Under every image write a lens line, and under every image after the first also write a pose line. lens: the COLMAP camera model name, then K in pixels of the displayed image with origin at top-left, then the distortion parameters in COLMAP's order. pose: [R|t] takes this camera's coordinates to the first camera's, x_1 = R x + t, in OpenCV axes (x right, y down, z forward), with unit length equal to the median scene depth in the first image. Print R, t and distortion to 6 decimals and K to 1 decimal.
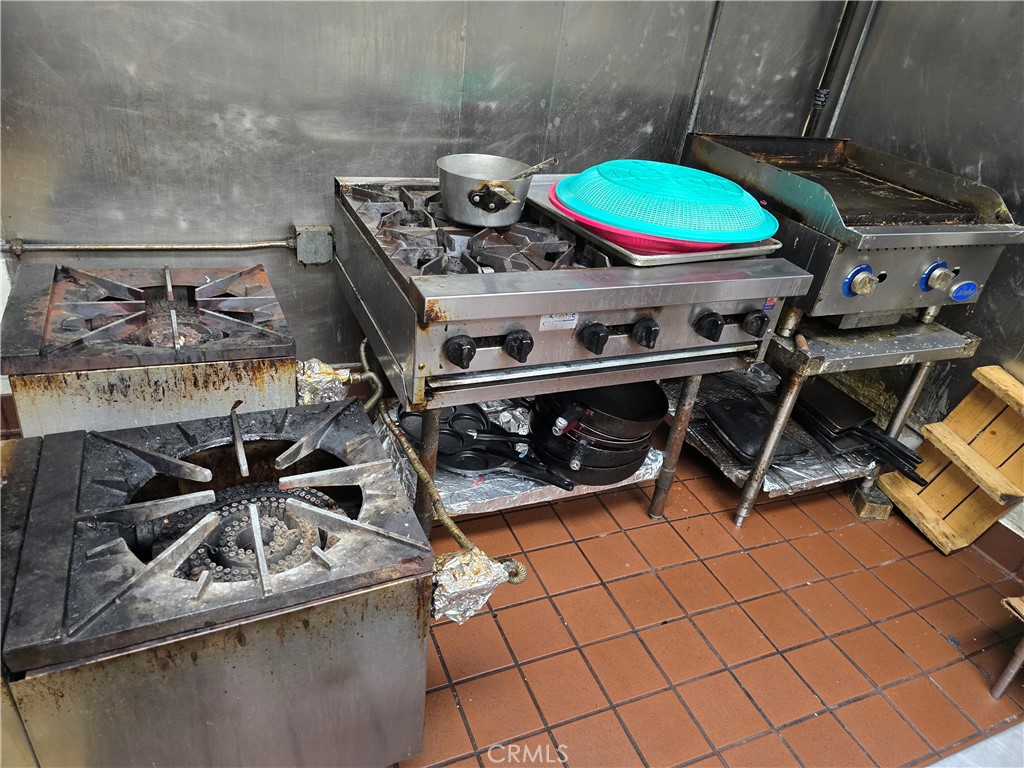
lens RADIAL K [[686.6, 0, 513.3], [0, 686.6, 380.4], [0, 0, 1]] dist [0.007079, -0.002636]
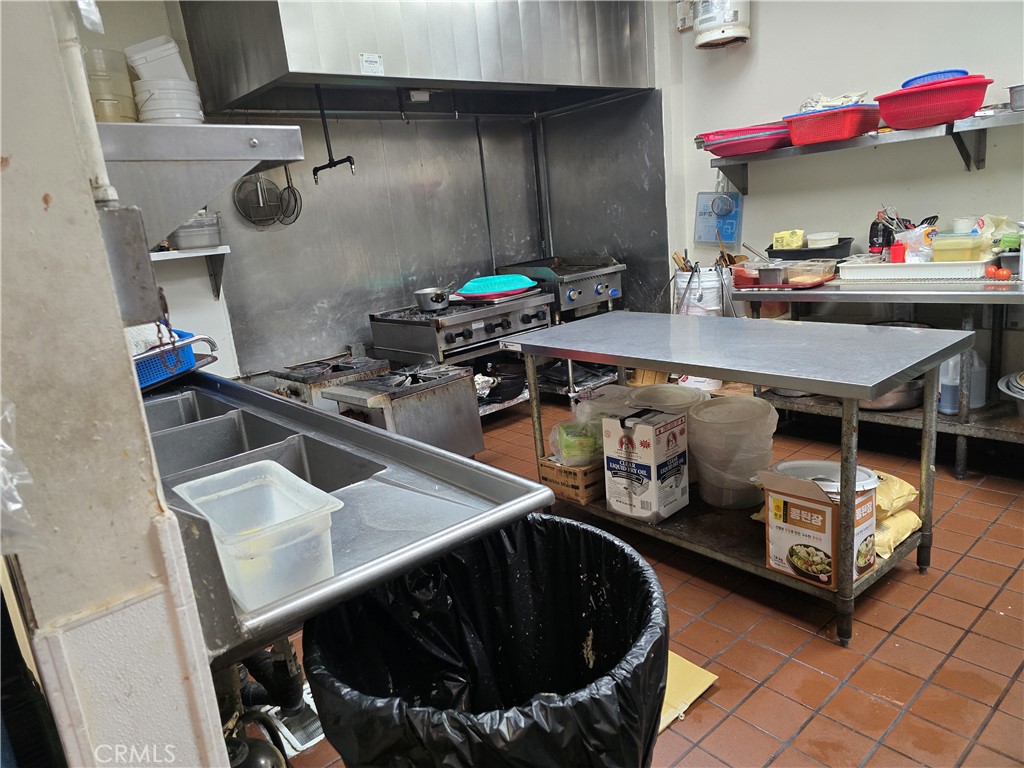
lens RADIAL K [[686.6, 0, 510.1], [0, 686.6, 383.1], [0, 0, 1]] dist [0.007079, -0.002636]
pose [[0.927612, -0.282839, 0.244004, -0.507775], [0.339899, 0.910033, -0.237294, 0.757896], [-0.154936, 0.303053, 0.940295, -1.465611]]
